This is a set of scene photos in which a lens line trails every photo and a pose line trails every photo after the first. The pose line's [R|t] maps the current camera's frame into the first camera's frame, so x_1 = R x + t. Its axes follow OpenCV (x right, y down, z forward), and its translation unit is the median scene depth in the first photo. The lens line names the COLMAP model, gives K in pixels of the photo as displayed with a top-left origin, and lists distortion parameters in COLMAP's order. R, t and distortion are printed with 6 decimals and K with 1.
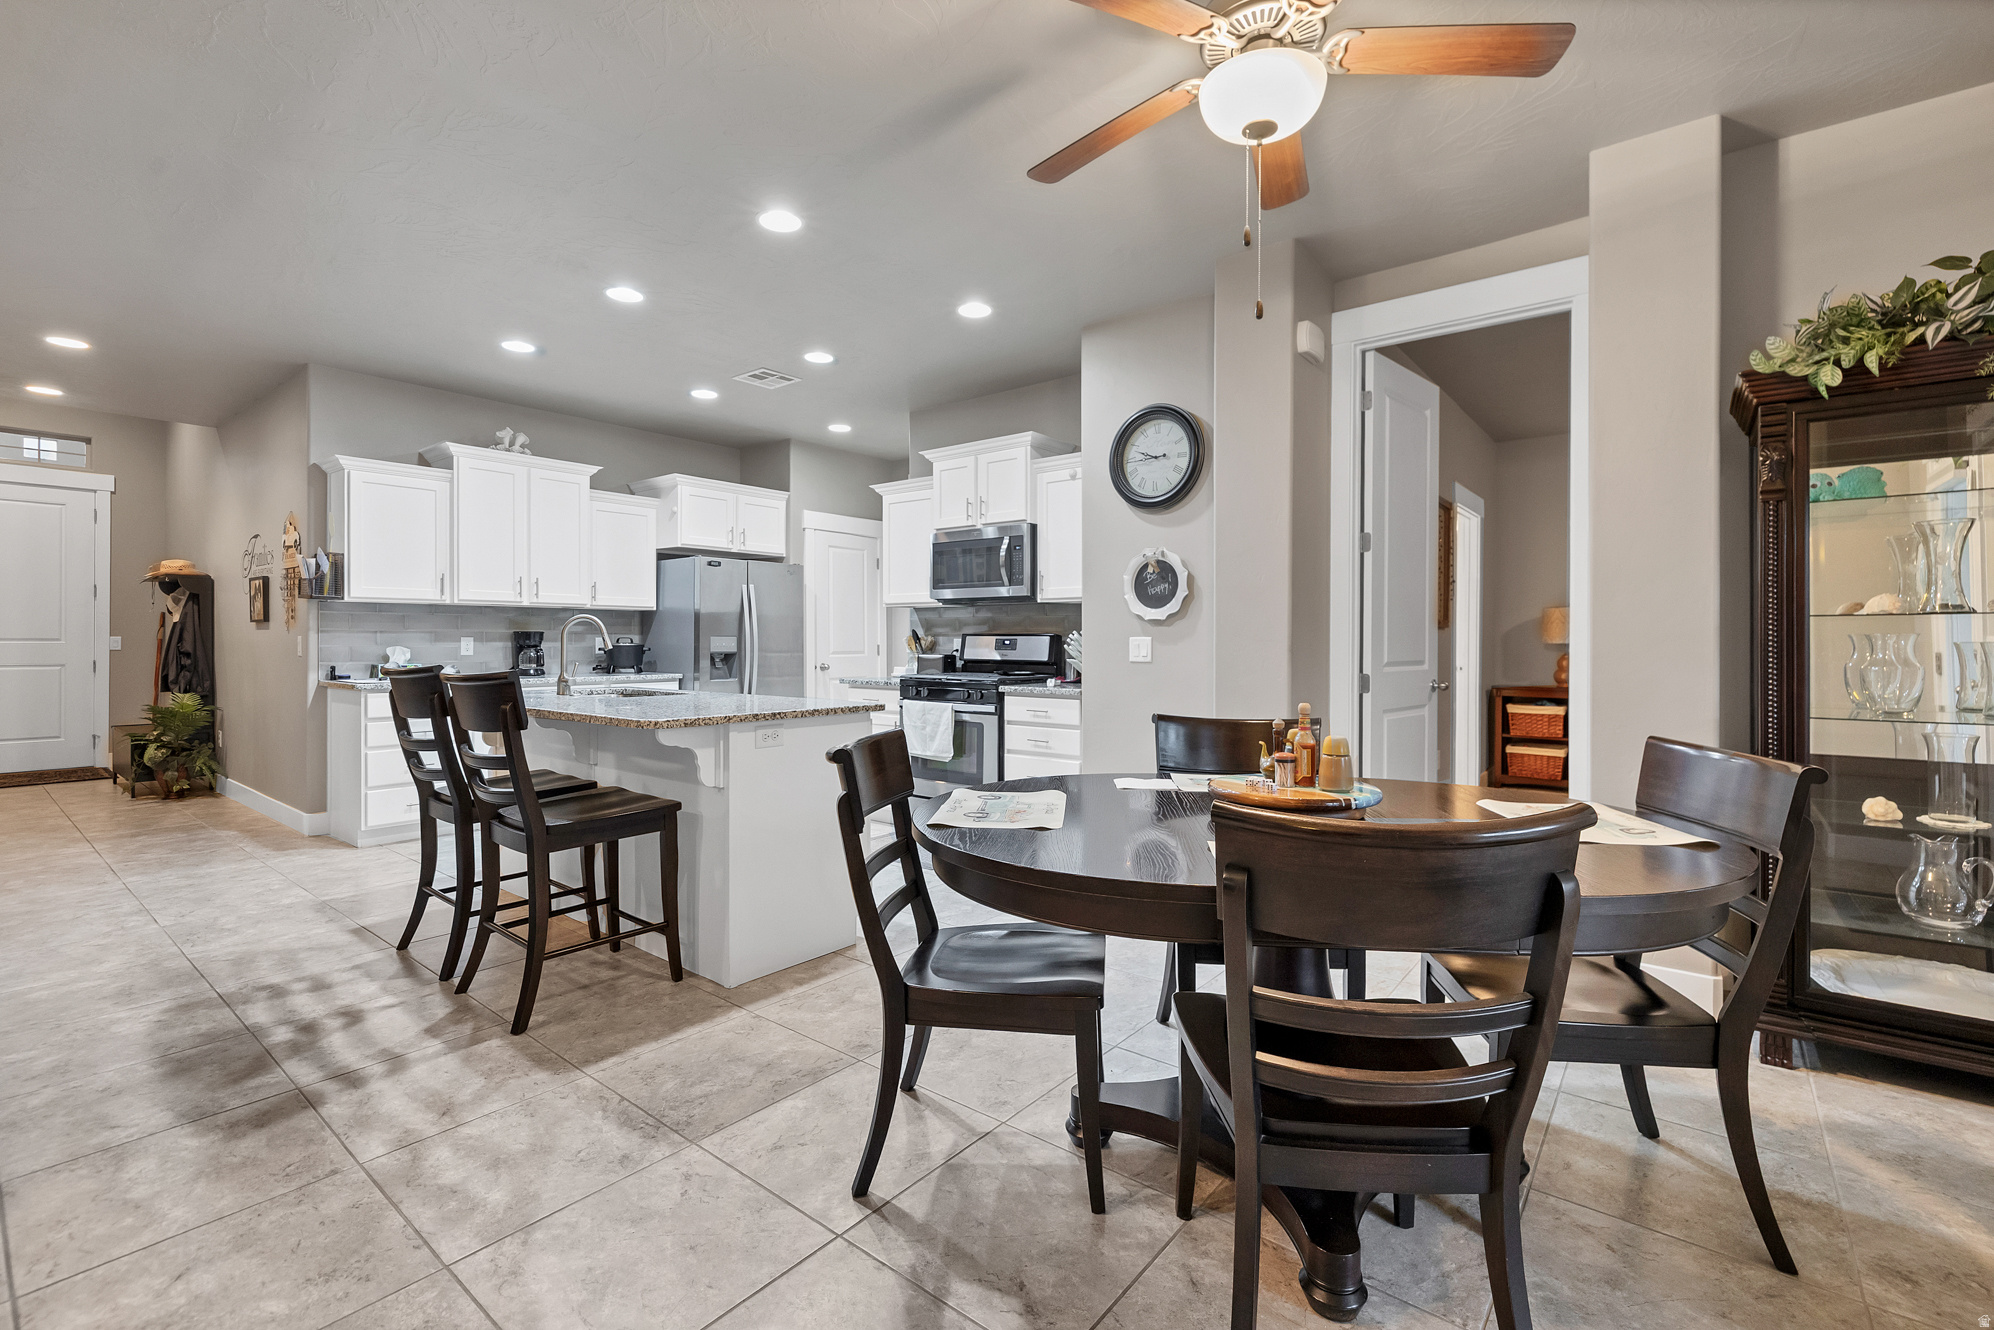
lens RADIAL K [[859.0, 0, 1003.1], [0, 859.0, 646.0], [0, 0, 1]] dist [0.001221, 0.000049]
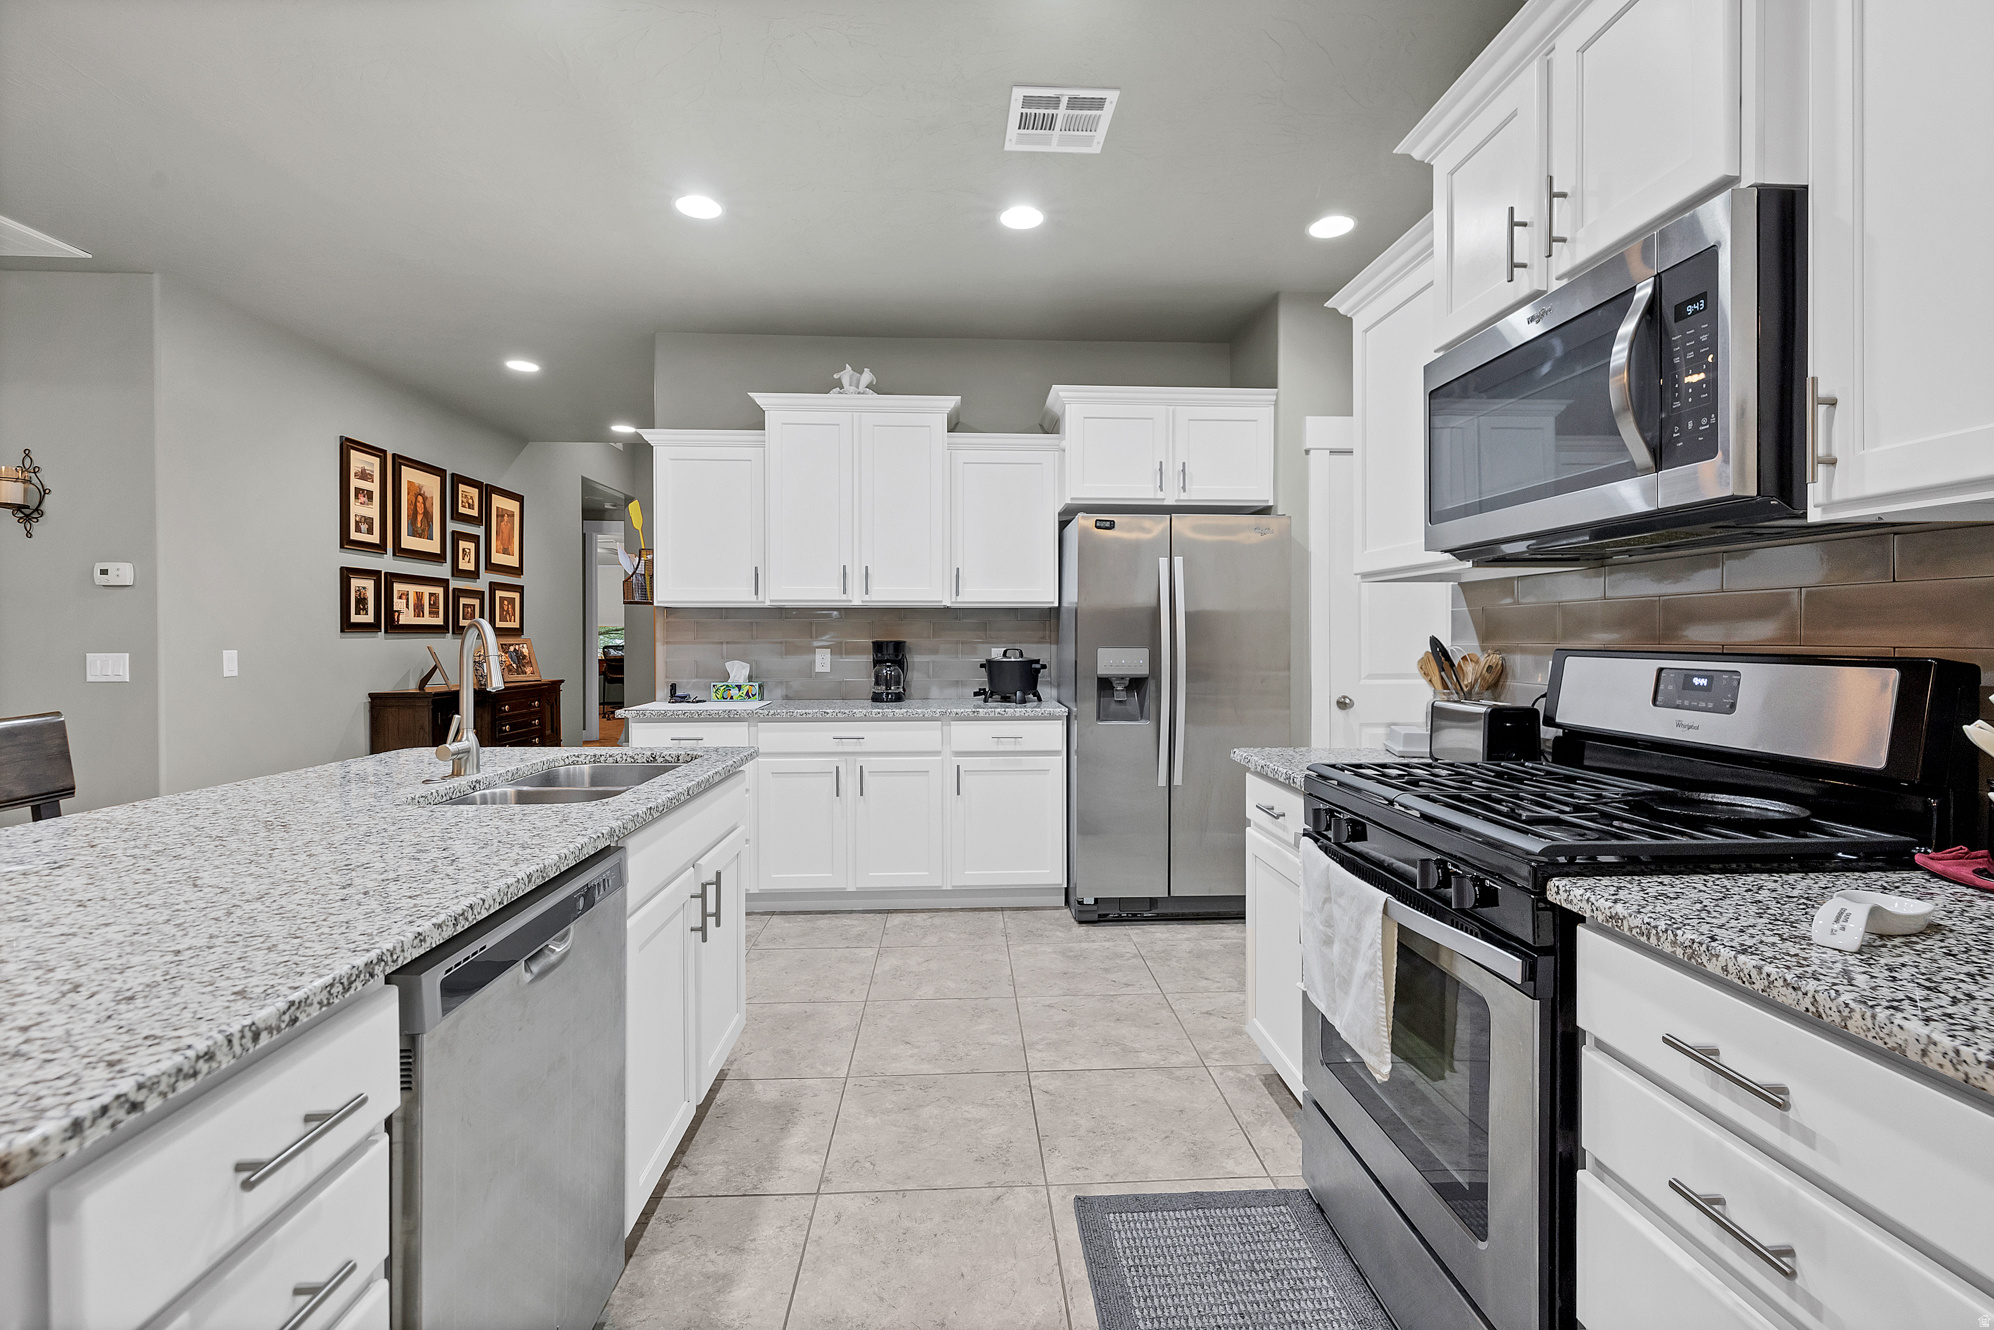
lens RADIAL K [[859.0, 0, 1008.0], [0, 859.0, 639.7], [0, 0, 1]] dist [0.001221, 0.000049]
pose [[0.671203, -0.000808, -0.741273, 0.064937], [-0.002786, 0.999990, -0.003612, -0.017335], [0.741268, 0.004489, 0.671194, 0.659441]]
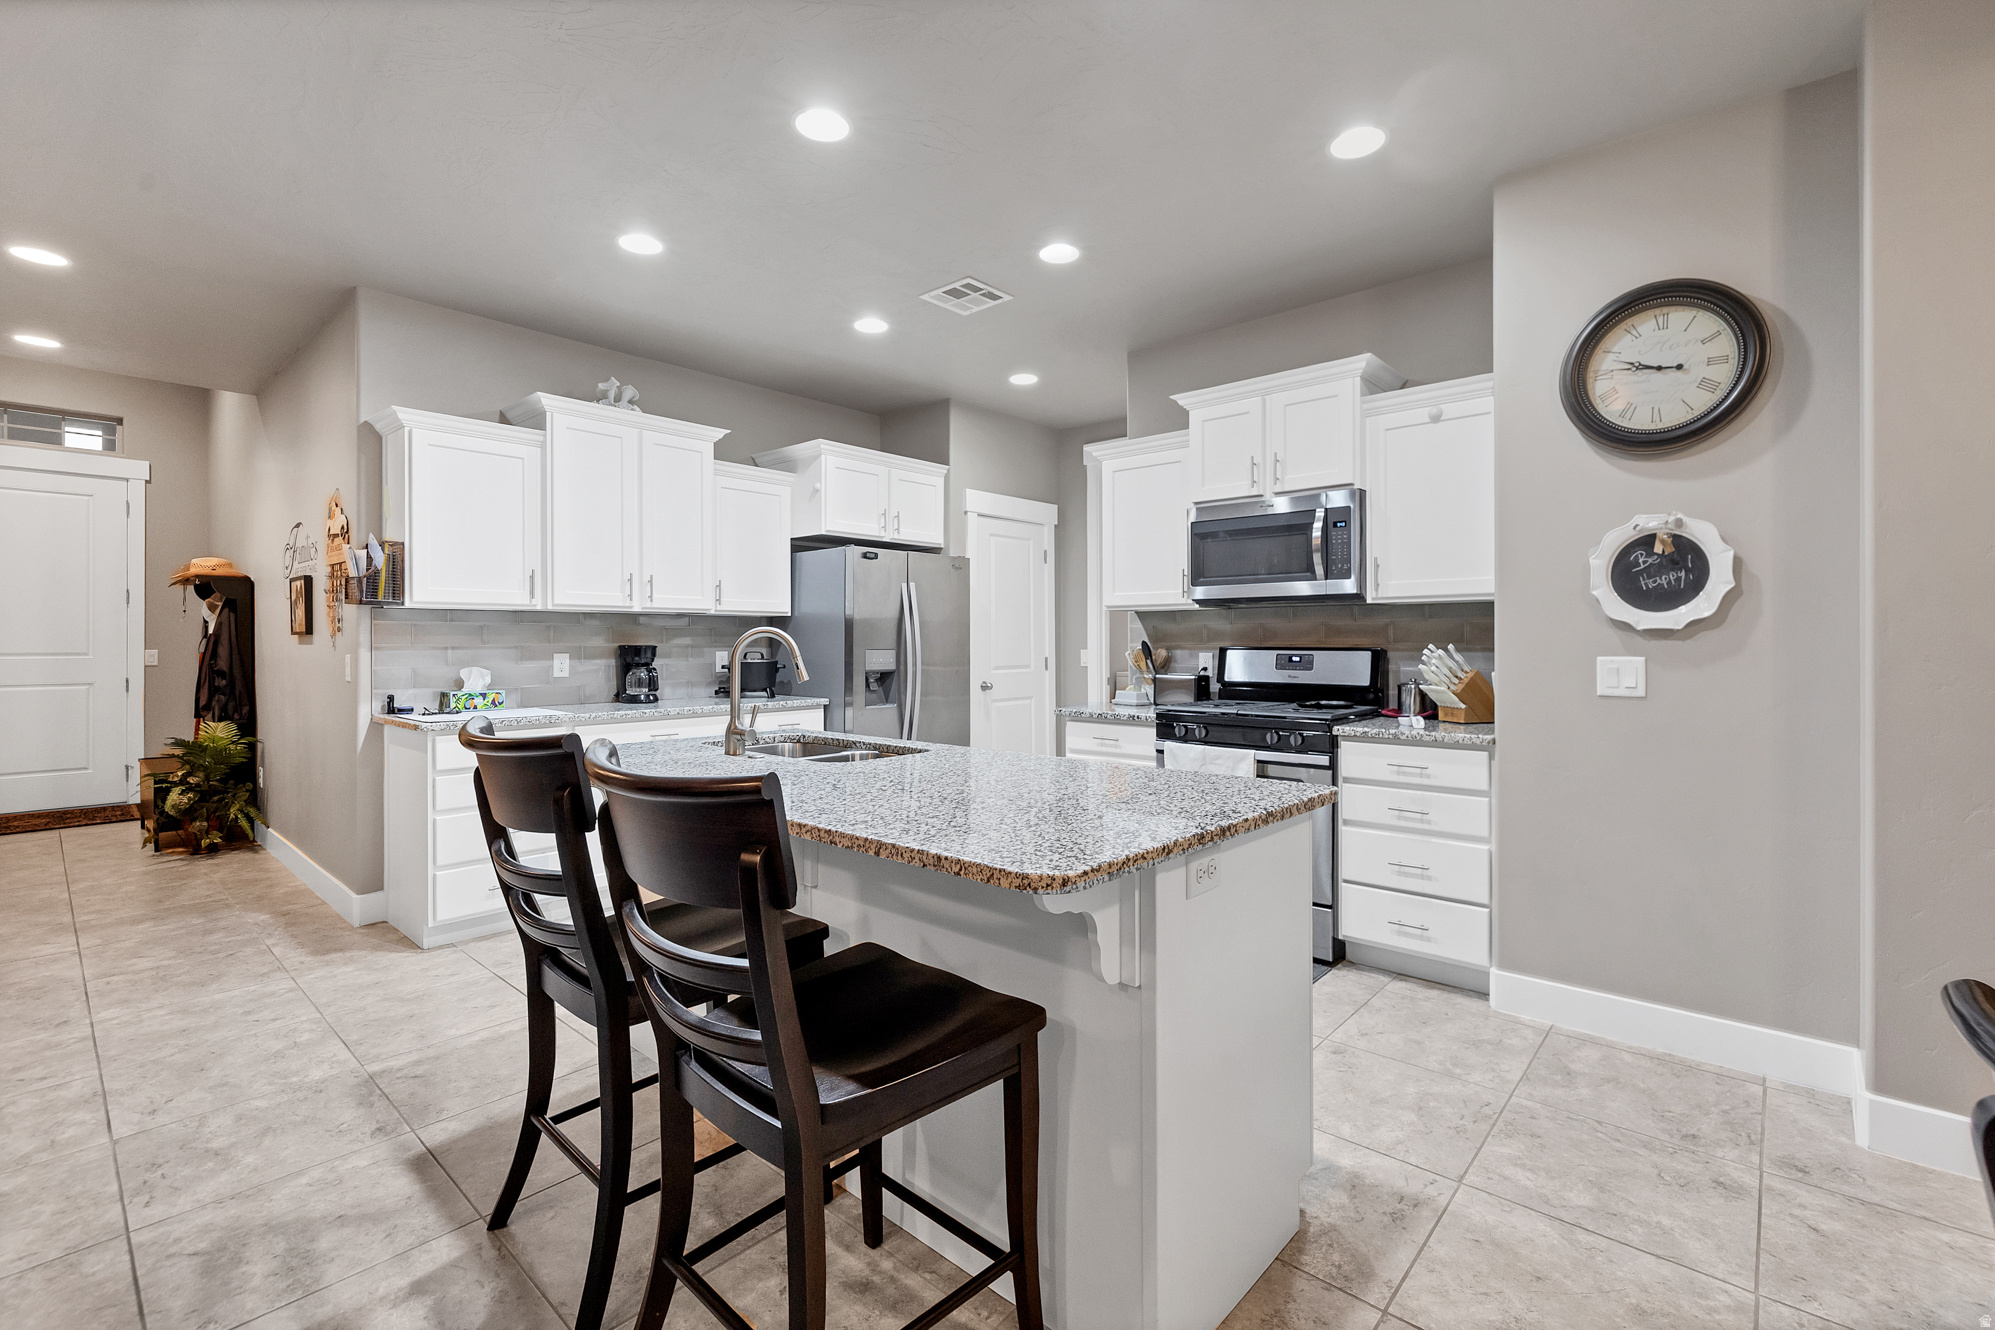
lens RADIAL K [[859.5, 0, 1005.7], [0, 859.5, 647.1], [0, 0, 1]] dist [0.001221, 0.000049]
pose [[0.998696, -0.003611, -0.050926, -0.207649], [0.003588, 0.999993, -0.000543, -0.015191], [0.050928, 0.000359, 0.998702, 0.280251]]
